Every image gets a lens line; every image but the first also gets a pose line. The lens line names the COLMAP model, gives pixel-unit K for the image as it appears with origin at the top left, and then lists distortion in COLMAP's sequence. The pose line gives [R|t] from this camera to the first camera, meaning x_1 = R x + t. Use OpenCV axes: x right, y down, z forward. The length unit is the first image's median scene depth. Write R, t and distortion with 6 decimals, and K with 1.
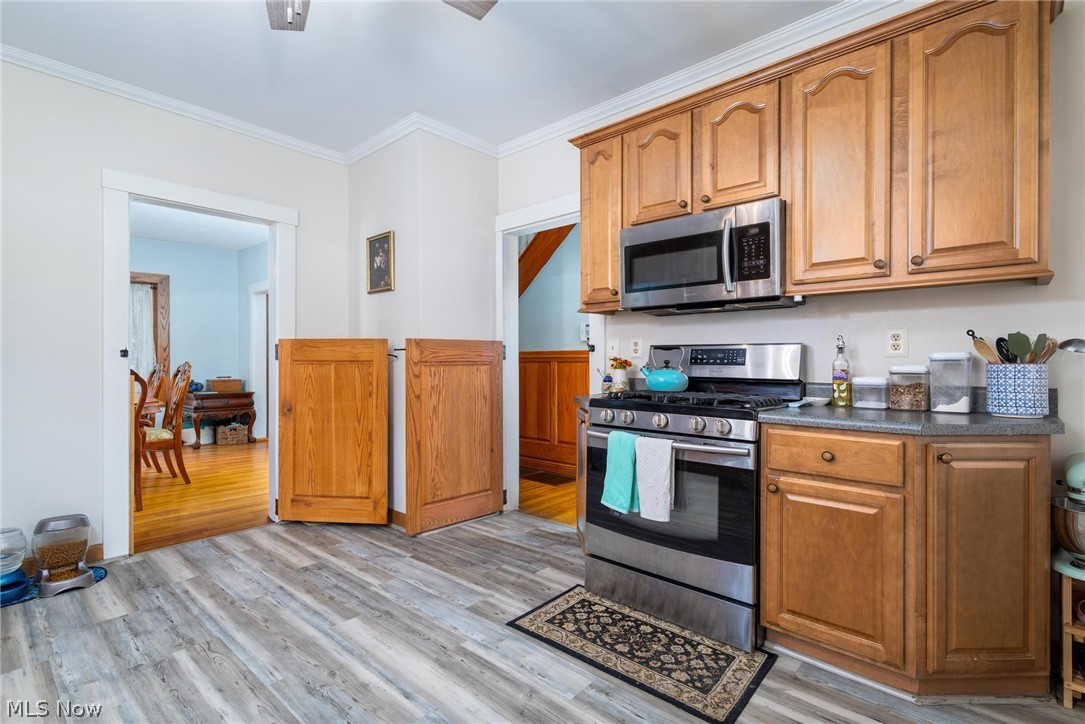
lens RADIAL K [[498.8, 0, 544.8], [0, 498.8, 359.8], [0, 0, 1]] dist [0.009932, -0.007572]
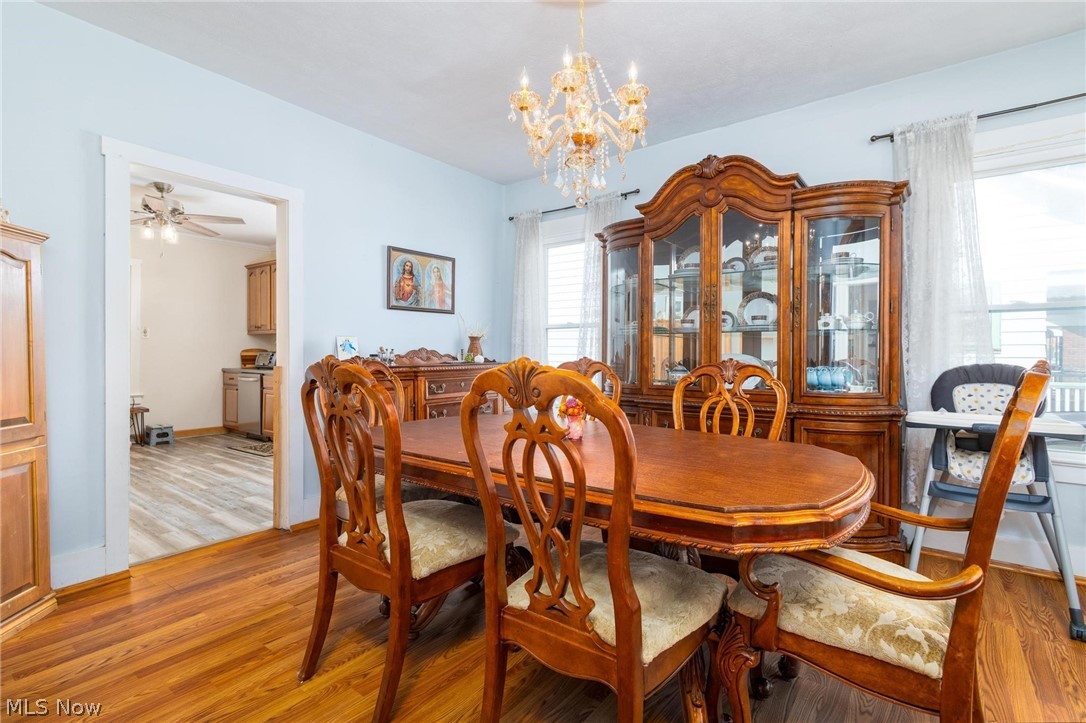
lens RADIAL K [[499.2, 0, 545.3], [0, 499.2, 359.3], [0, 0, 1]] dist [0.009932, -0.007572]
pose [[-0.997090, 0.000496, -0.076228, -1.916861], [-0.000938, 0.999823, 0.018772, -0.013163], [0.076224, 0.018789, -0.996914, 3.079246]]
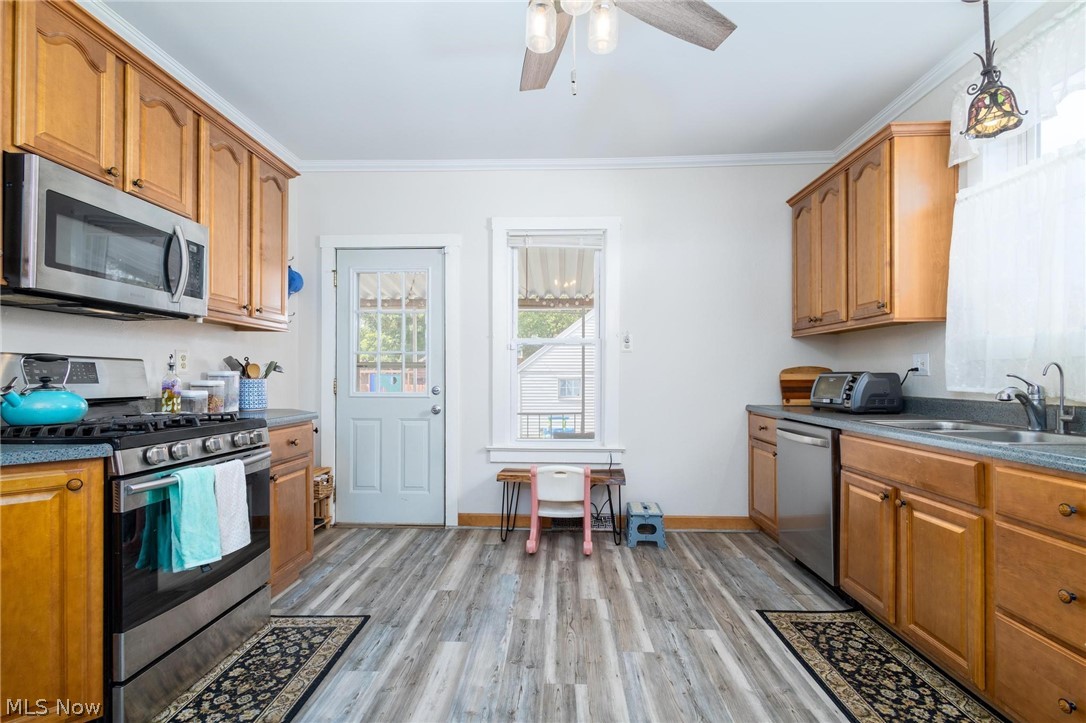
lens RADIAL K [[499.2, 0, 545.3], [0, 499.2, 359.3], [0, 0, 1]] dist [0.009932, -0.007572]
pose [[-0.631211, 0.029165, 0.775062, -0.930599], [0.005111, 0.999427, -0.033446, 0.003890], [-0.775594, -0.017150, -0.630999, 1.224087]]
